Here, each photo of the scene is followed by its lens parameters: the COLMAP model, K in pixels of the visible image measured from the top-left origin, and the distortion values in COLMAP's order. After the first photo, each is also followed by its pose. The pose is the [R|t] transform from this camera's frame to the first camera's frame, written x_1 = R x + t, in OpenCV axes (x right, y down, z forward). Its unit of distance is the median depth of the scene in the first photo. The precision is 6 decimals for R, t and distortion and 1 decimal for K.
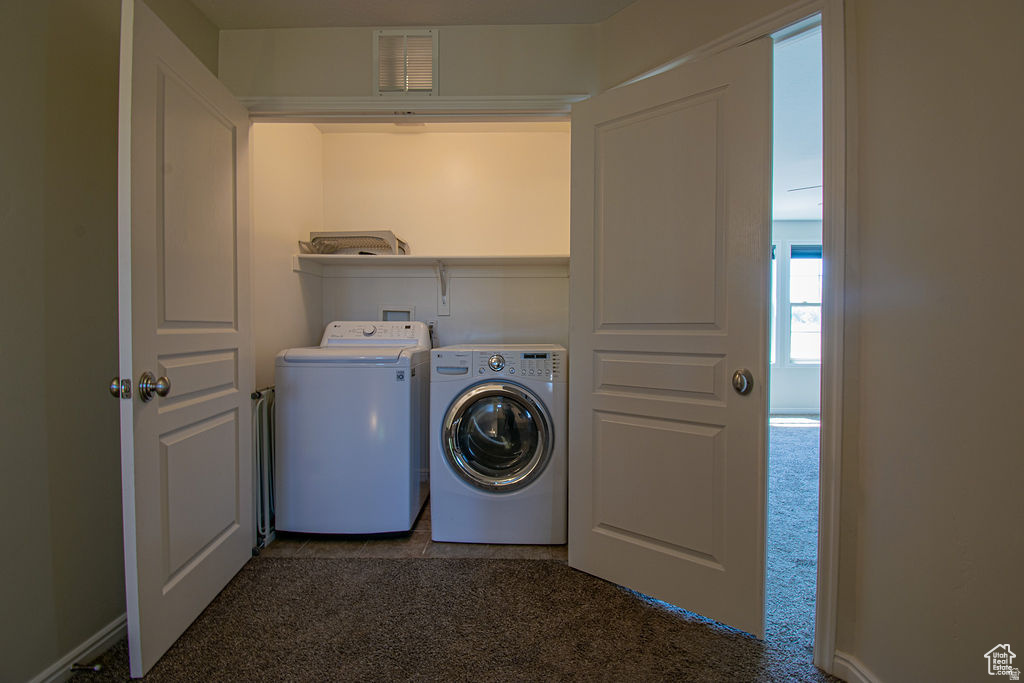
lens RADIAL K [[456.4, 0, 512.0], [0, 456.4, 341.5], [0, 0, 1]] dist [0.011446, -0.020071]
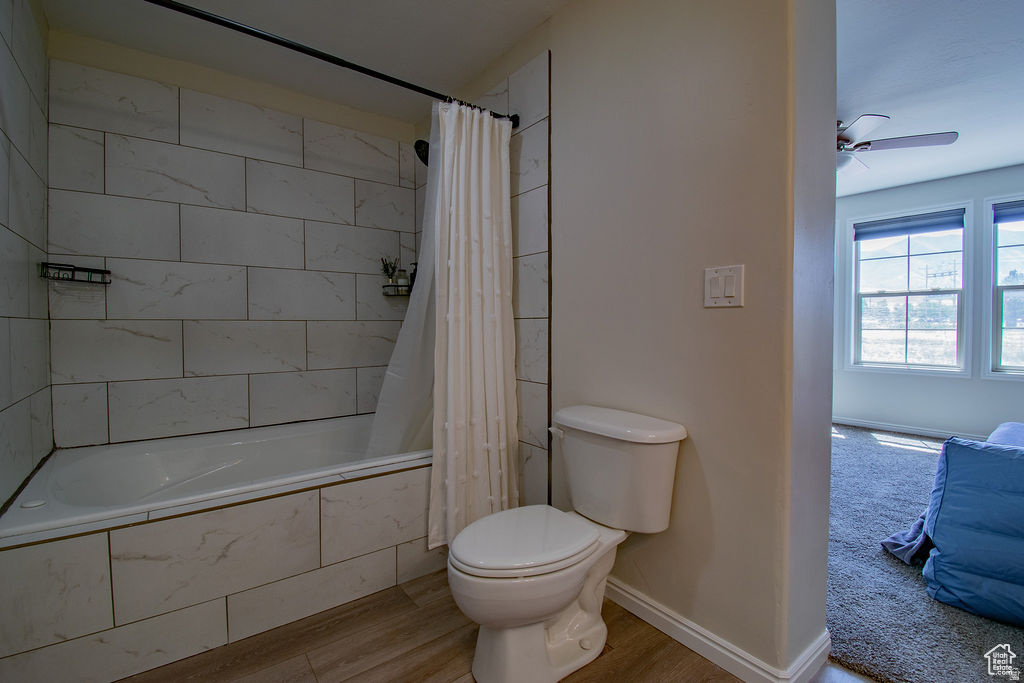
lens RADIAL K [[456.4, 0, 512.0], [0, 456.4, 341.5], [0, 0, 1]] dist [0.011446, -0.020071]
pose [[0.624932, 0.030817, -0.780071, 0.851361], [-0.015059, 0.999511, 0.027422, -0.010043], [0.780534, -0.005390, 0.625090, -0.016418]]
